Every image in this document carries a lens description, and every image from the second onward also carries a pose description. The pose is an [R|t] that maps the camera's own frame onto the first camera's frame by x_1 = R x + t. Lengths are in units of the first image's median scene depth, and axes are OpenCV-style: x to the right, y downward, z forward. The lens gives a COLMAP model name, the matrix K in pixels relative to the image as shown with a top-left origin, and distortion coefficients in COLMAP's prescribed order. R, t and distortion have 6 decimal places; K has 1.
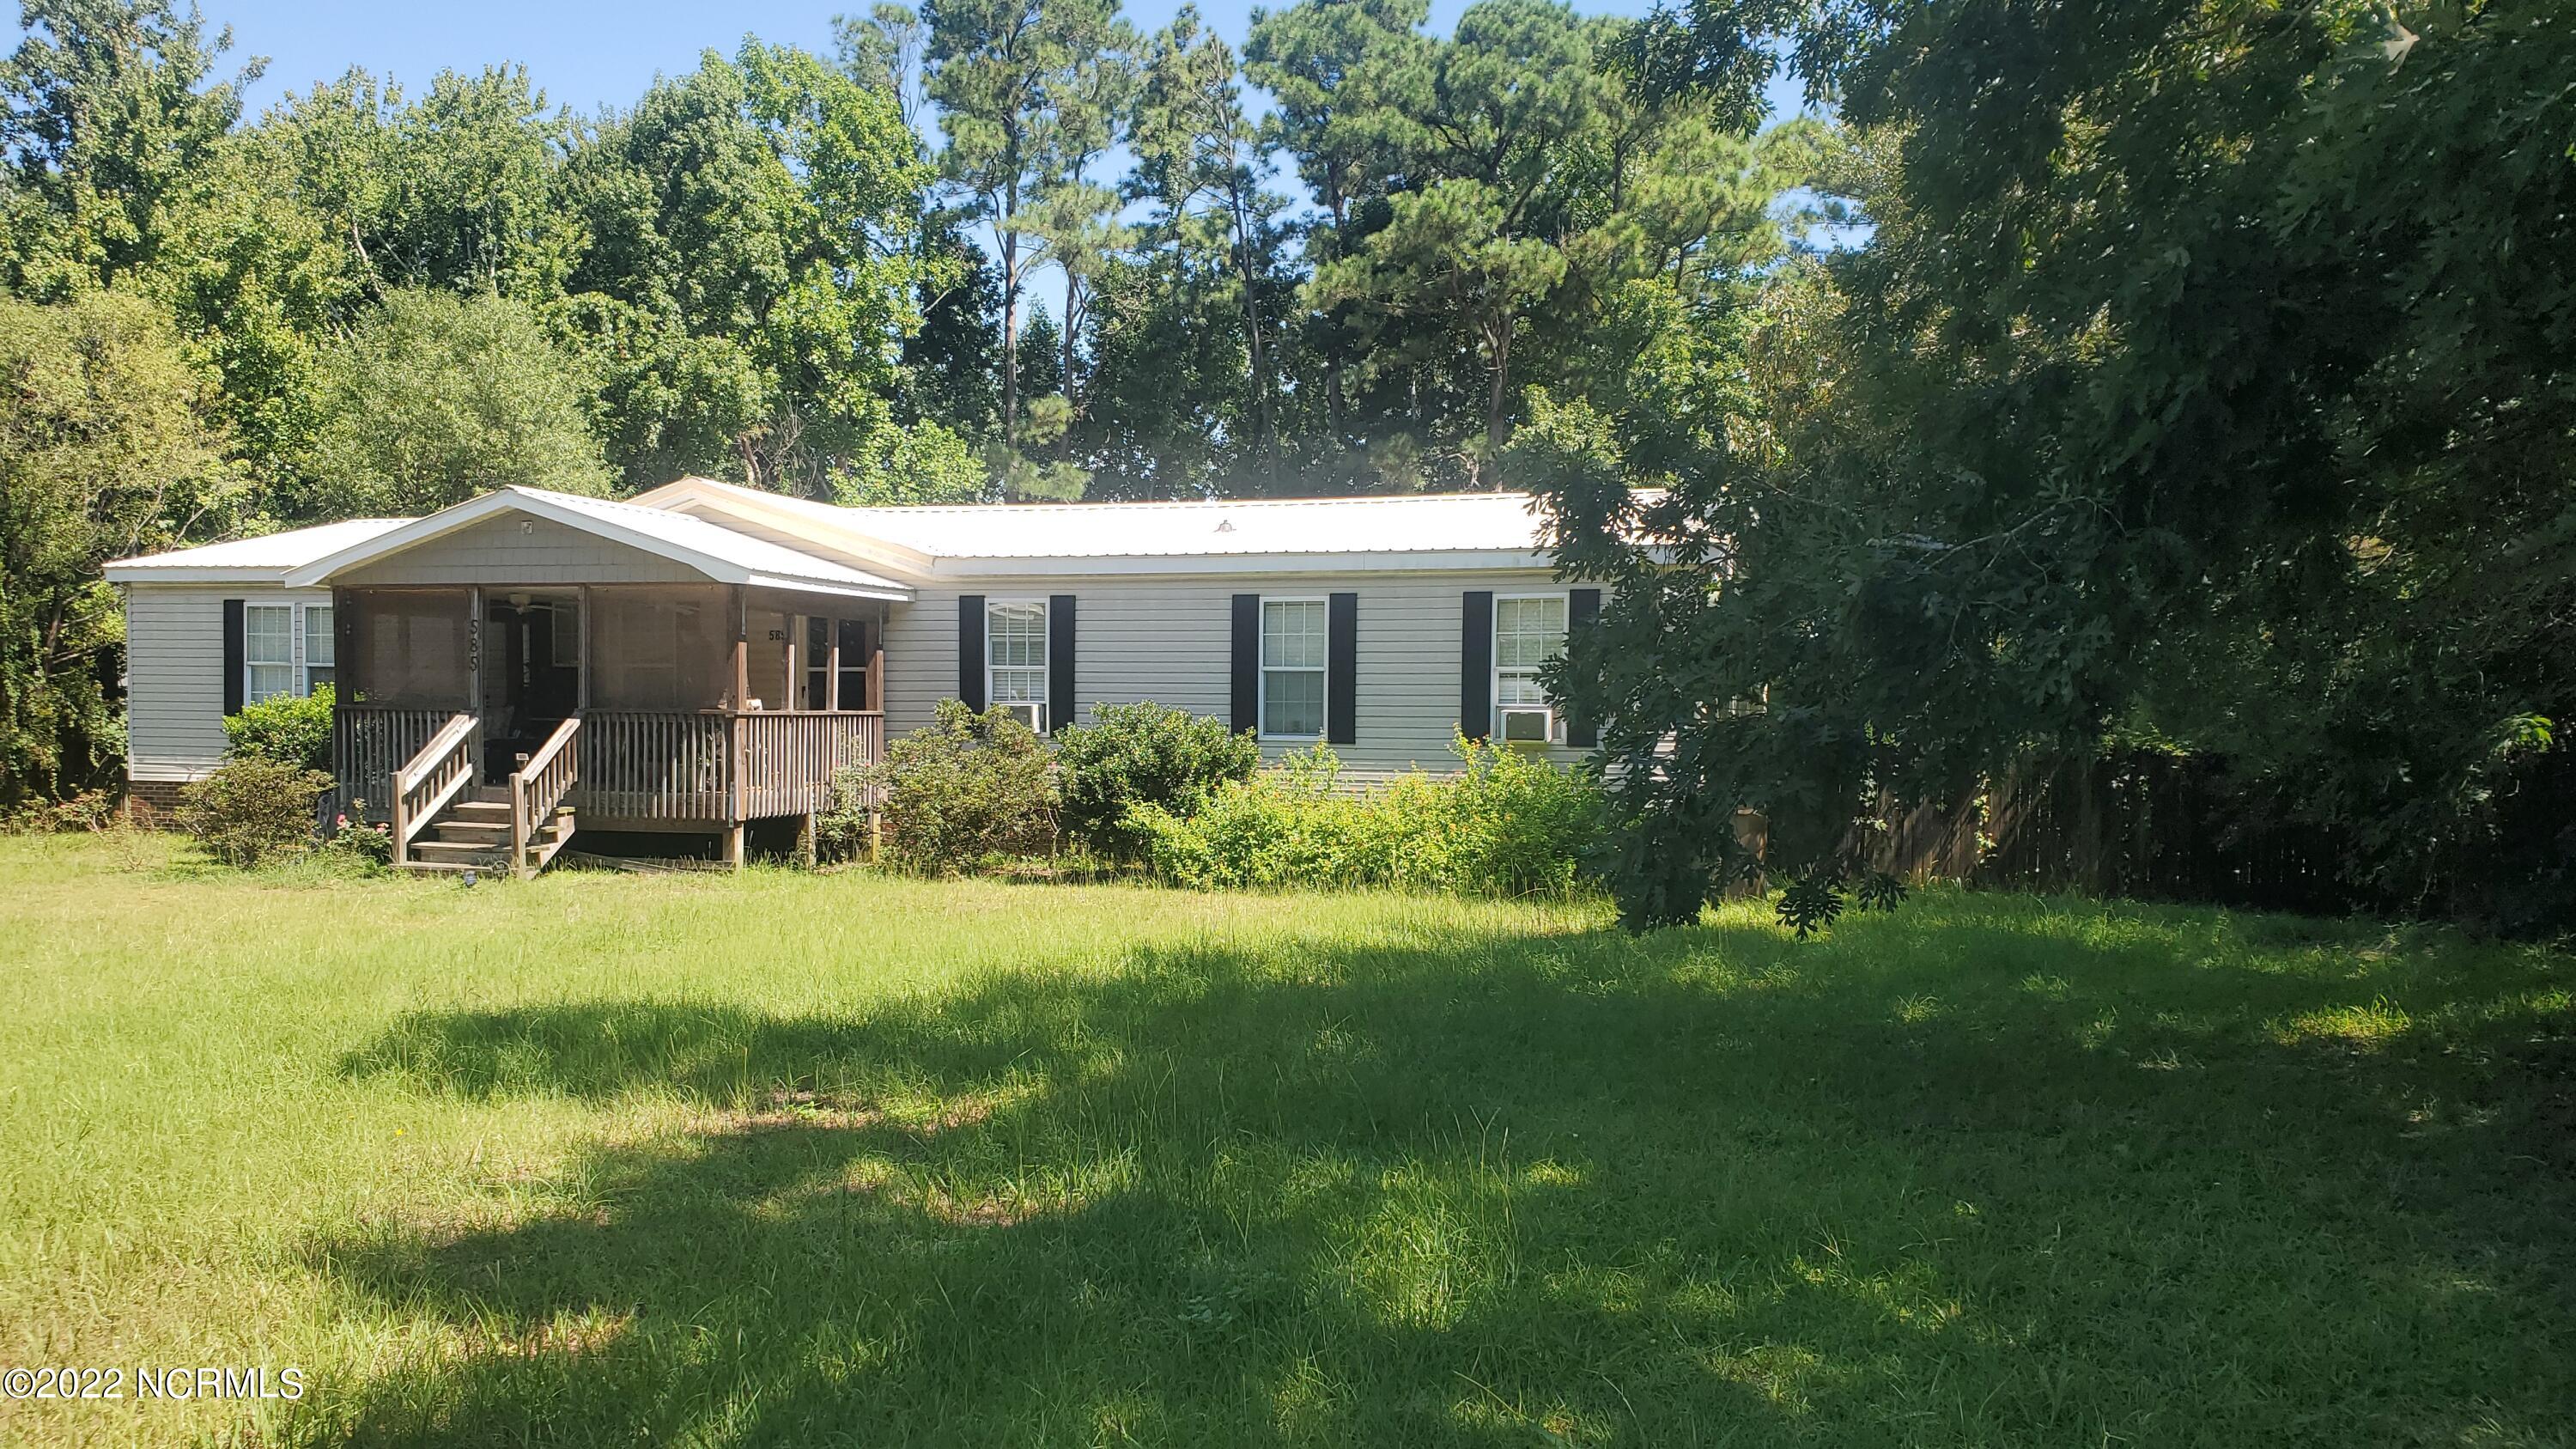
lens RADIAL K [[1971.8, 0, 1287.8], [0, 1971.8, 723.1], [0, 0, 1]] dist [0.046232, -0.000040]
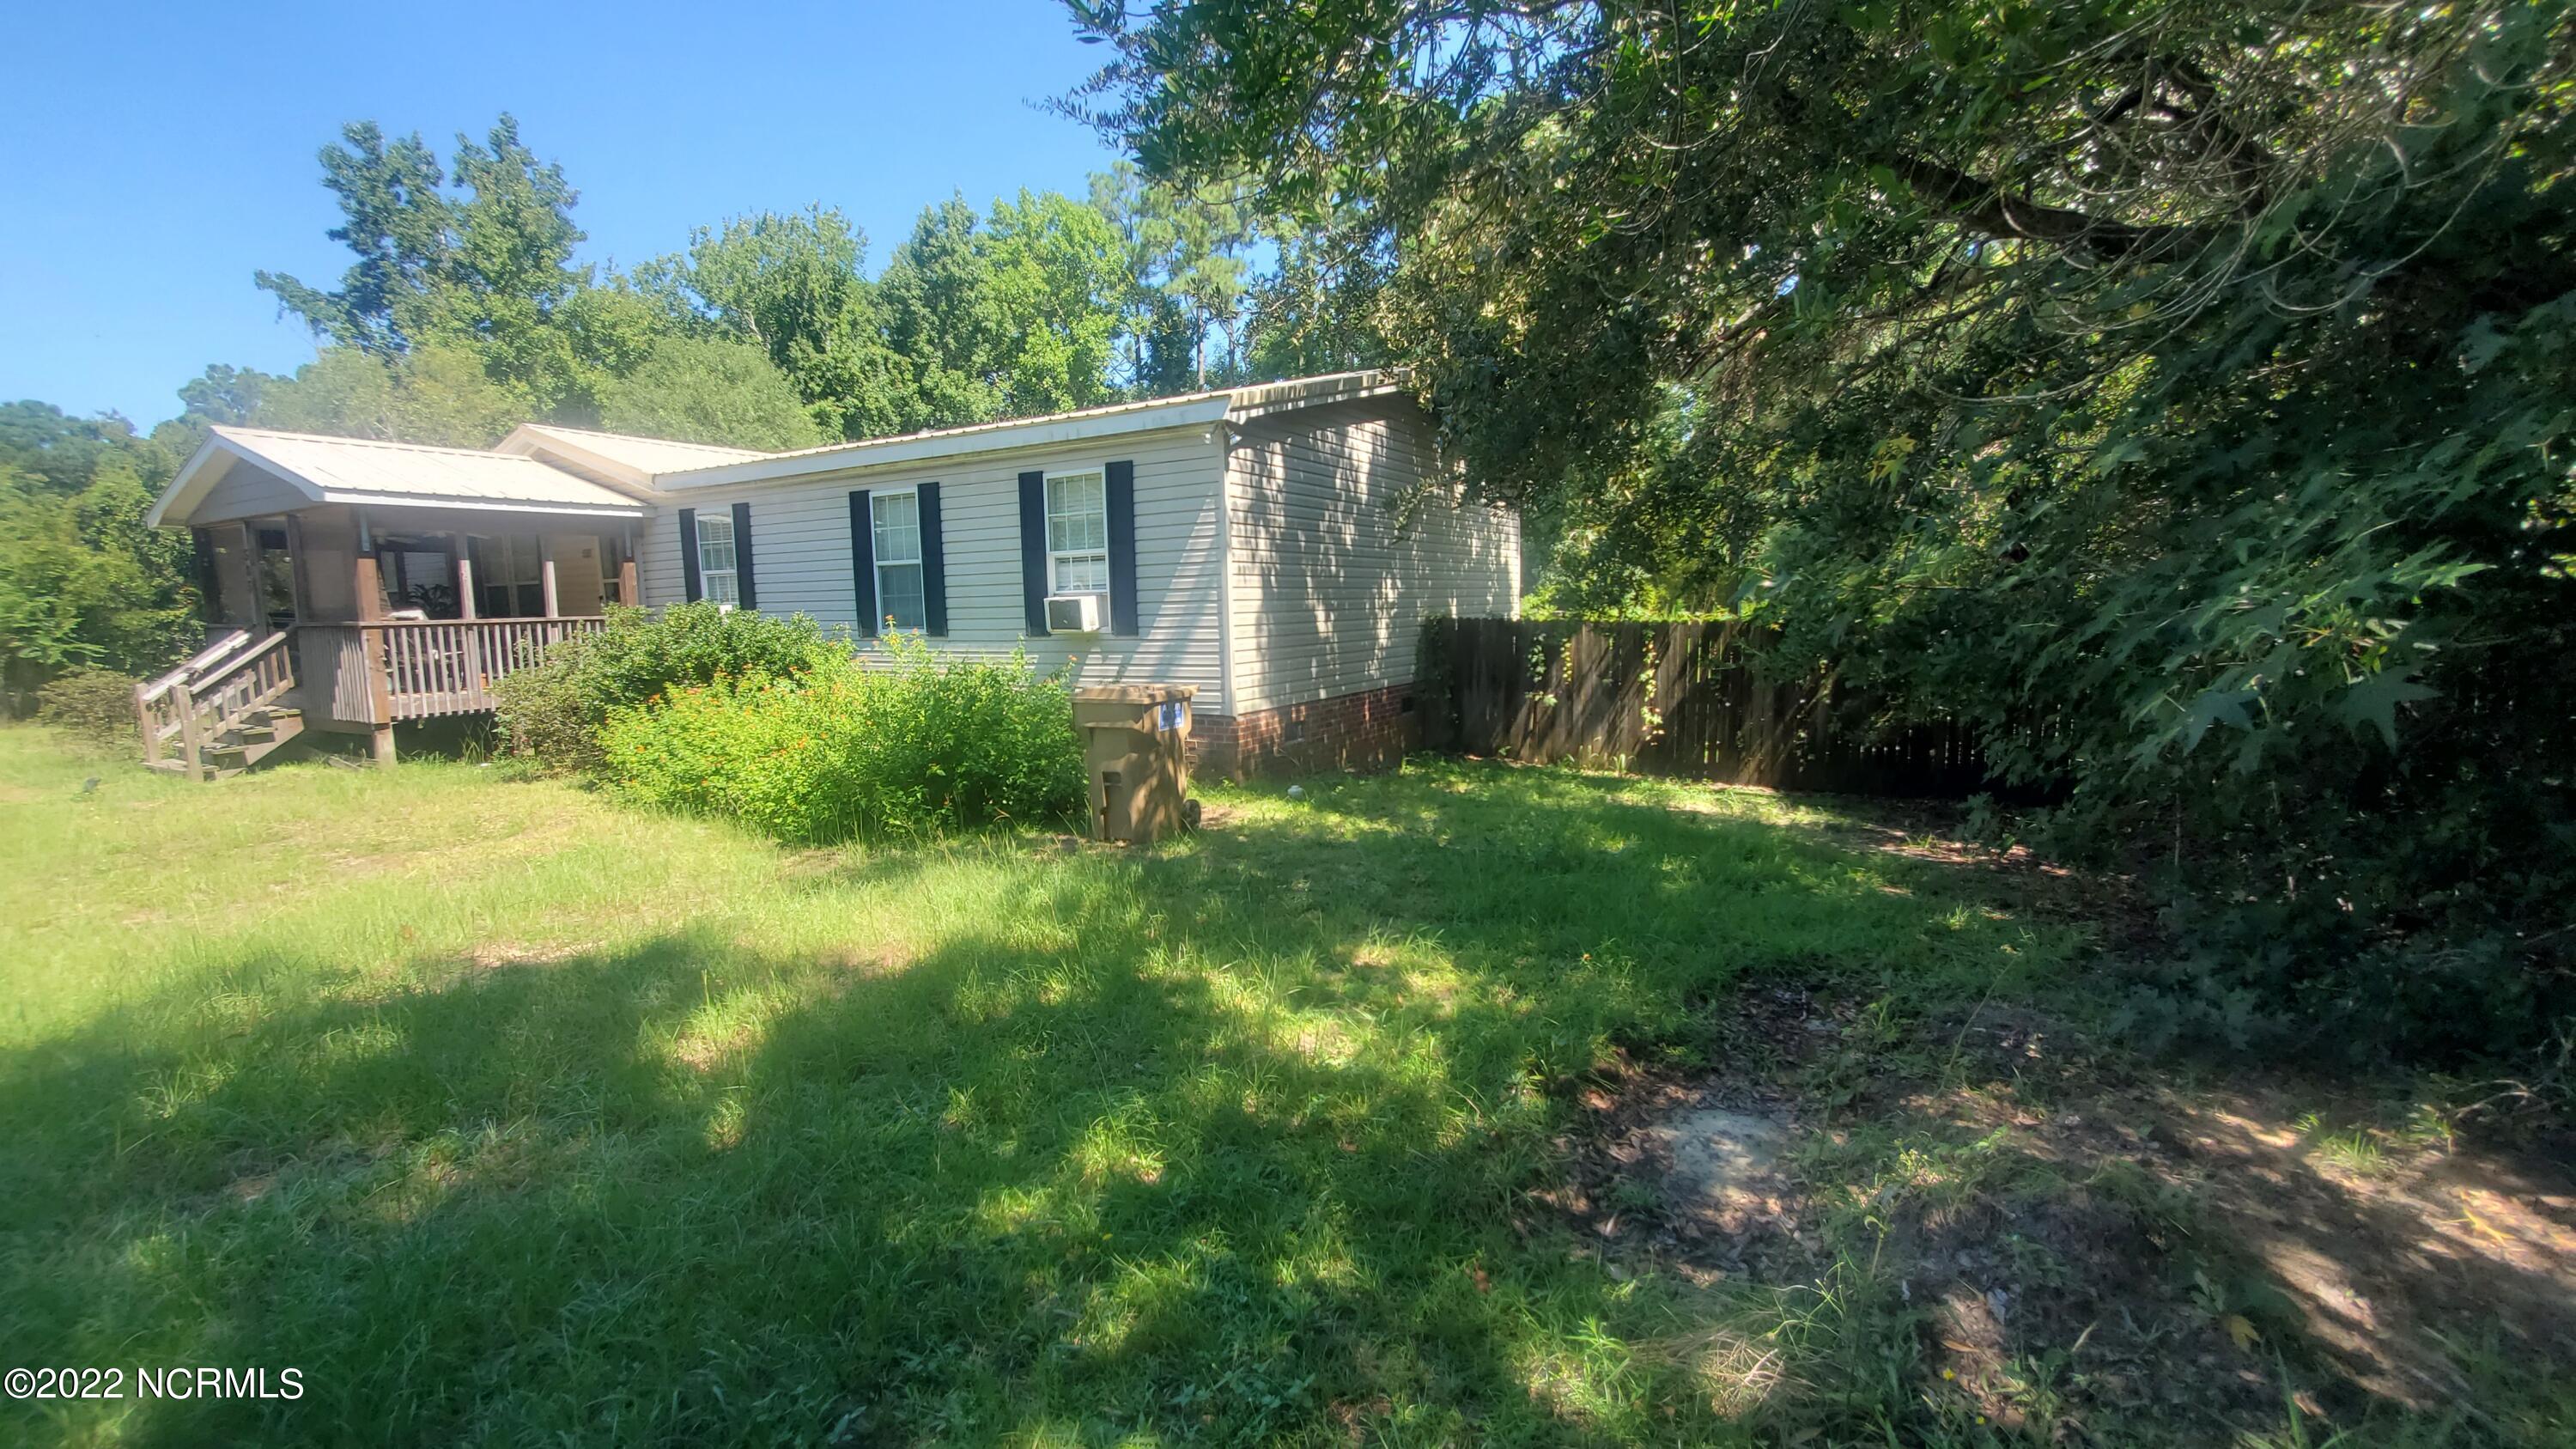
lens RADIAL K [[999.6, 0, 1286.1], [0, 999.6, 733.8], [0, 0, 1]] dist [-0.001612, -0.000097]
pose [[0.975615, -0.002900, -0.219468, 0.289752], [0.031474, 0.991427, 0.126814, 0.000708], [0.217219, -0.130629, 0.967343, 0.501722]]
